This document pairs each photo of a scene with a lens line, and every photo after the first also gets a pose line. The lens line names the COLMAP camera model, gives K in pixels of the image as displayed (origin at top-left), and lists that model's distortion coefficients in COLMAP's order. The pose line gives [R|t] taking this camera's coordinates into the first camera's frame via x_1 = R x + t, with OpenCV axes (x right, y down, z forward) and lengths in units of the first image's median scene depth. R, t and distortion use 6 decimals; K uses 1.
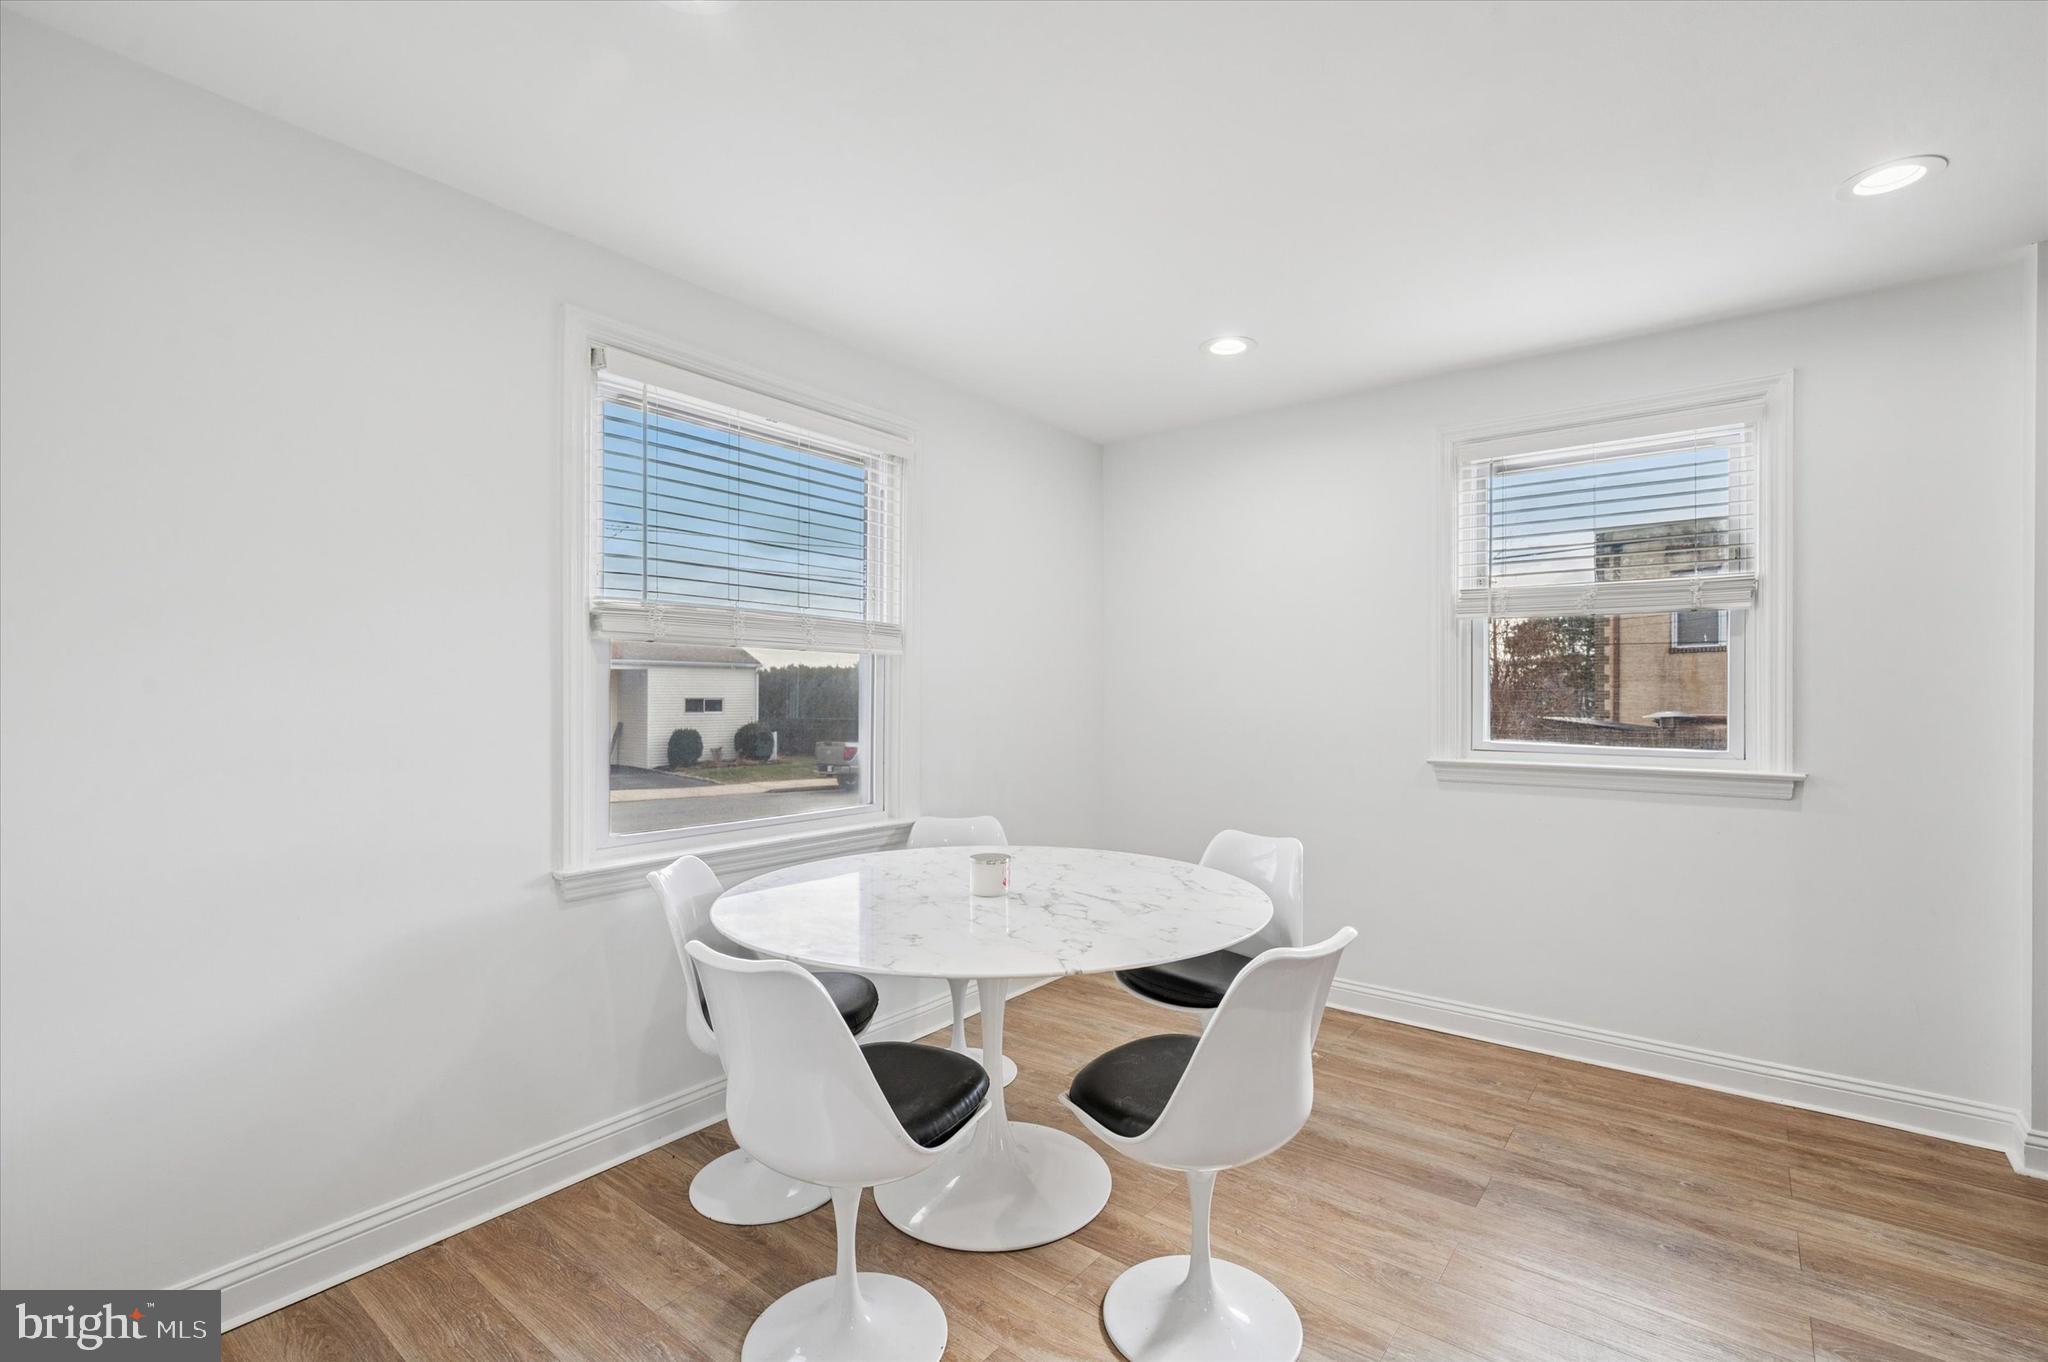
lens RADIAL K [[921.8, 0, 1019.4], [0, 921.8, 690.0], [0, 0, 1]] dist [-0.001020, -0.000183]
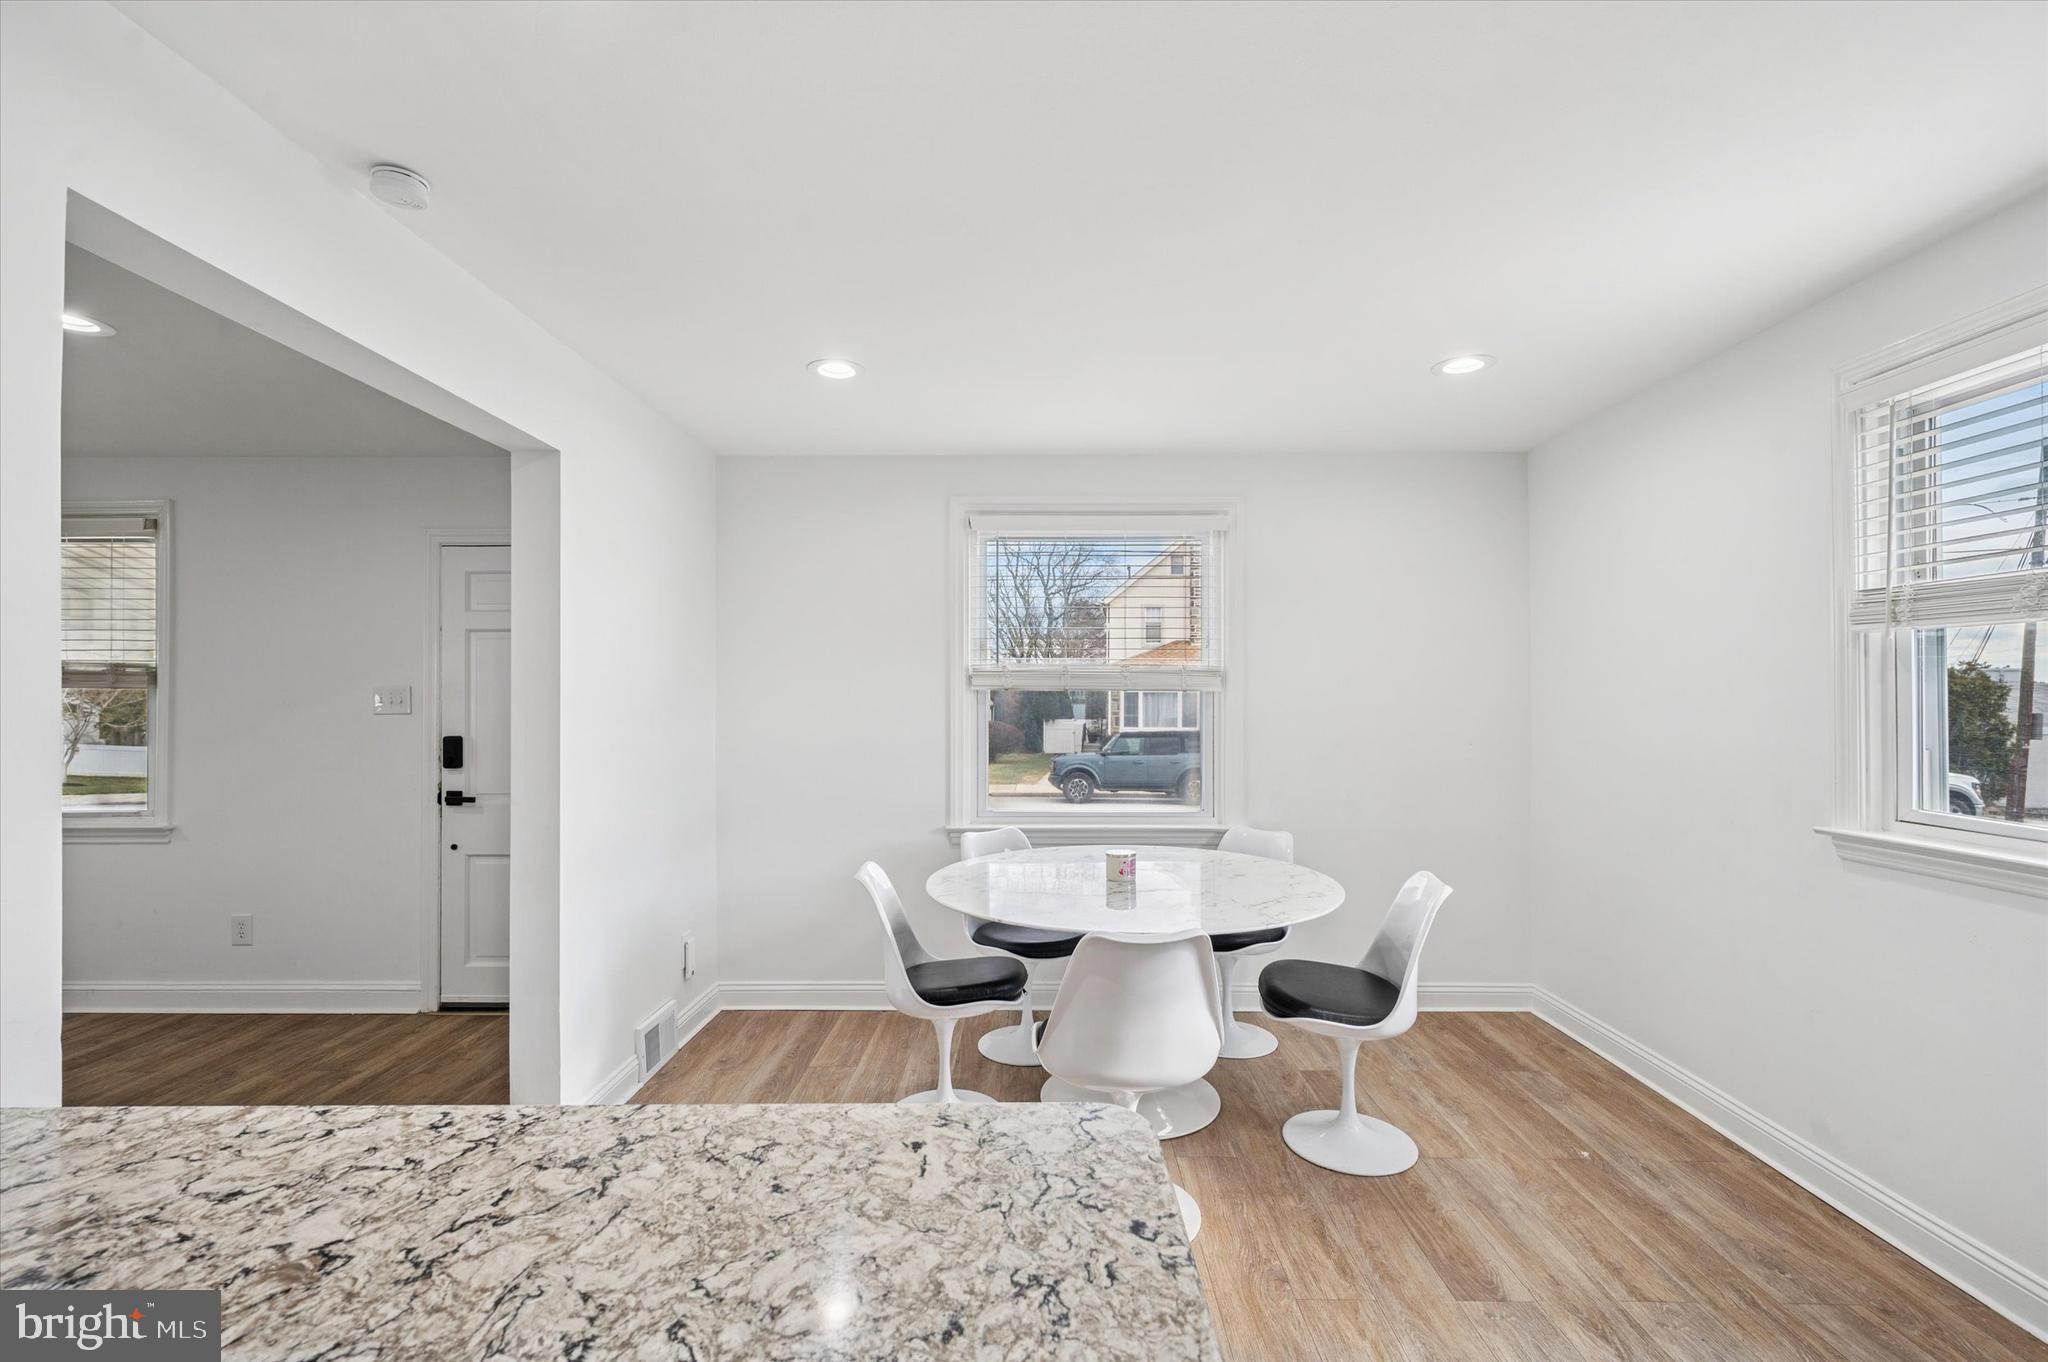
lens RADIAL K [[884.5, 0, 1024.0], [0, 884.5, 681.0], [0, 0, 1]] dist [-0.001928, -0.000011]
pose [[0.599656, -0.016484, -0.800088, 0.820711], [-0.000424, 0.999781, -0.020916, -0.034986], [0.800258, 0.012882, 0.599517, 0.098260]]
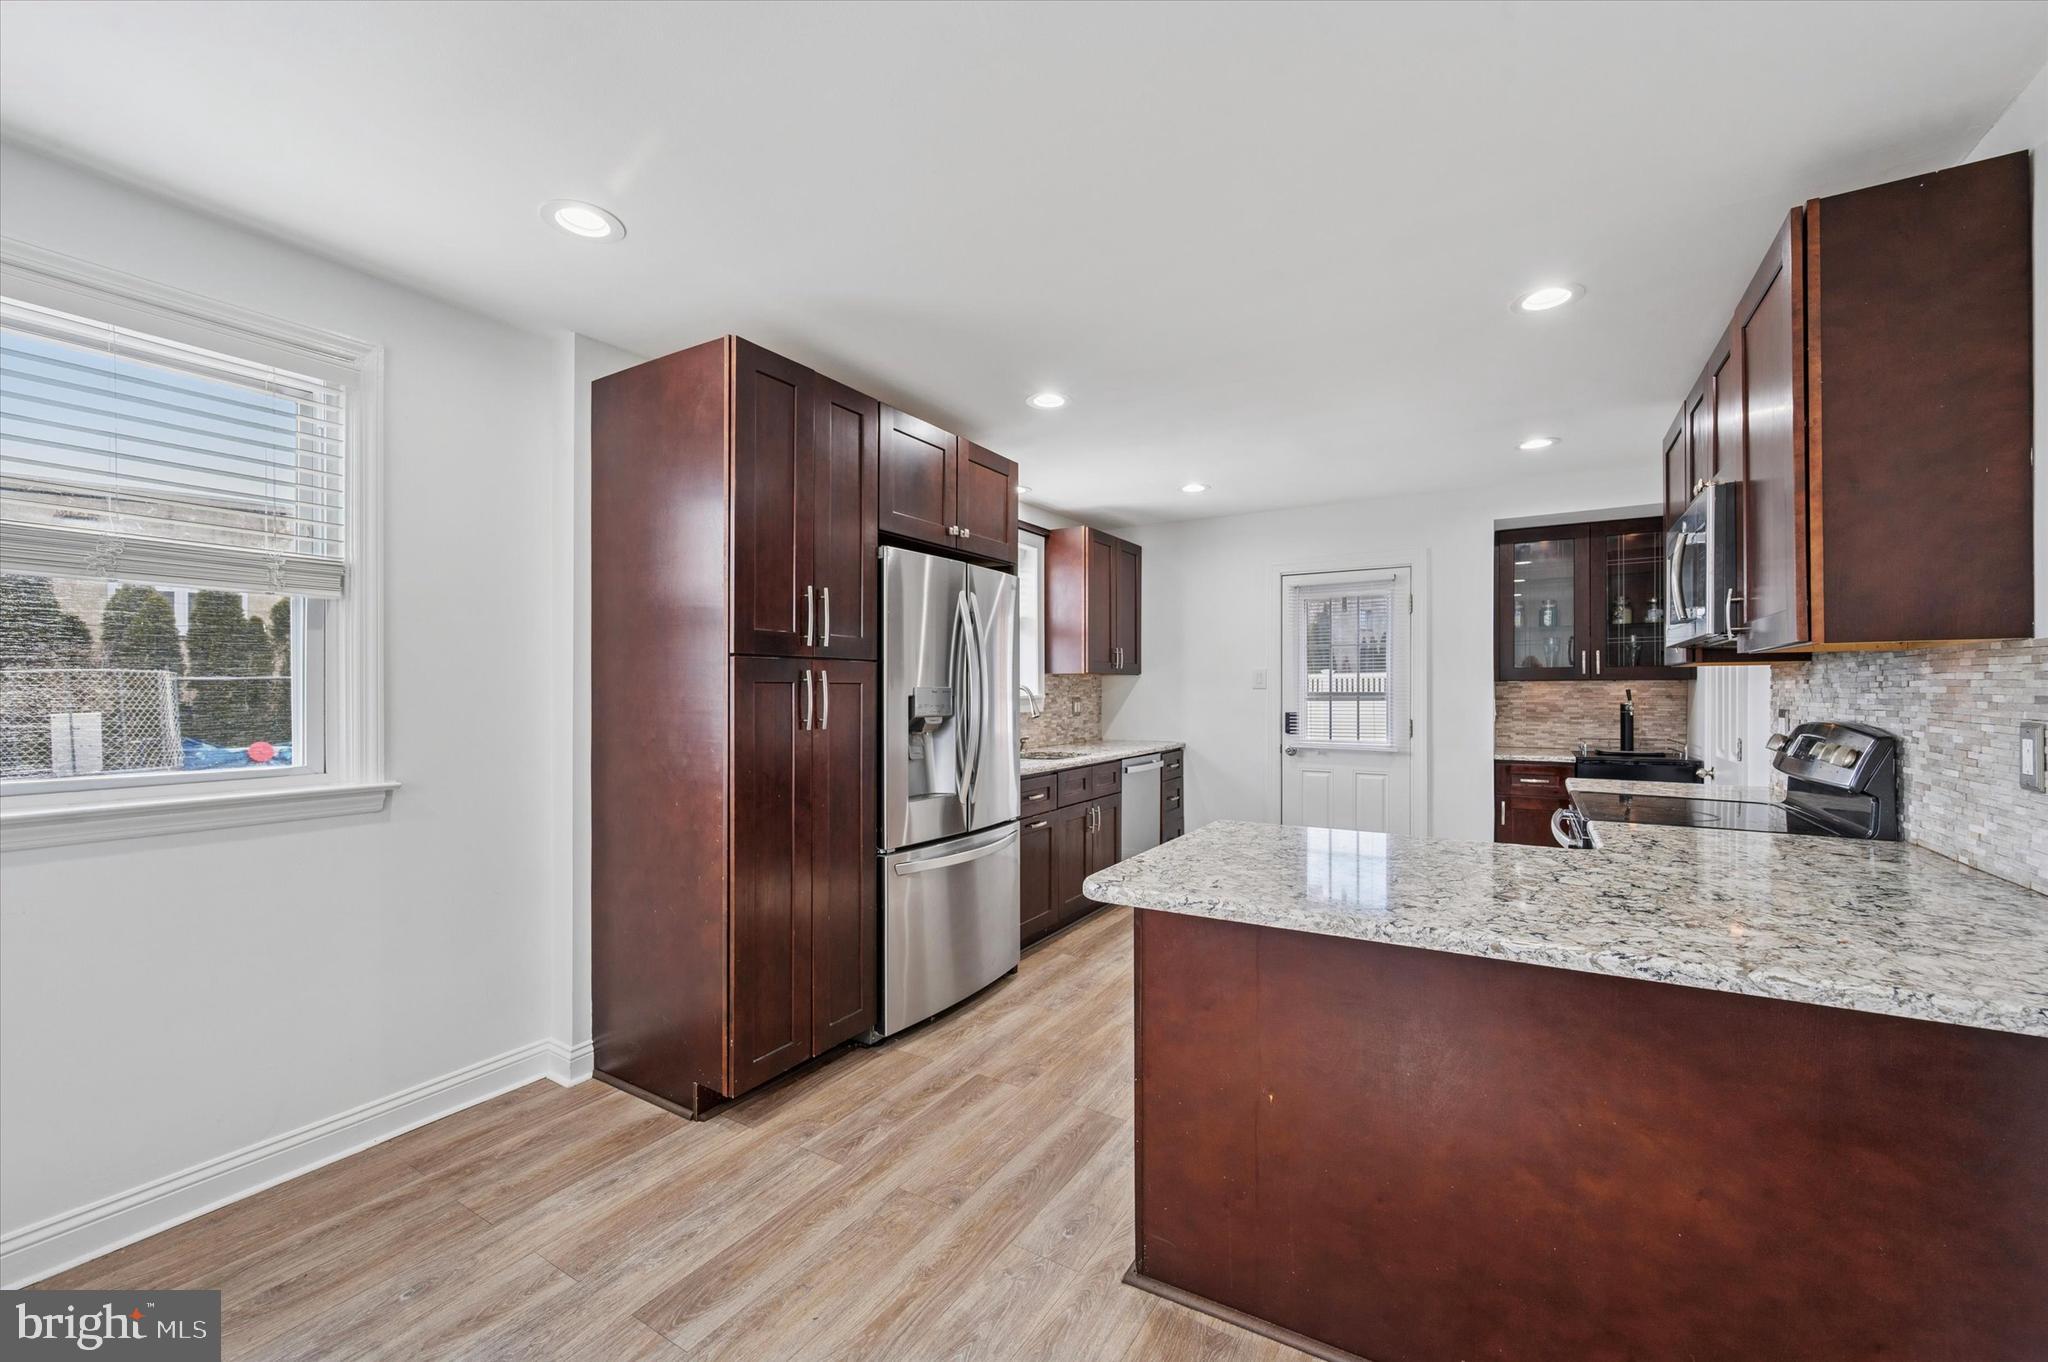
lens RADIAL K [[810.0, 0, 1031.8], [0, 810.0, 694.4], [0, 0, 1]] dist [0.000994, -0.000155]
pose [[-0.115720, -0.006895, 0.993258, -0.049606], [0.000936, 0.999975, 0.007050, -0.003952], [-0.993281, 0.001745, -0.115710, 0.474635]]
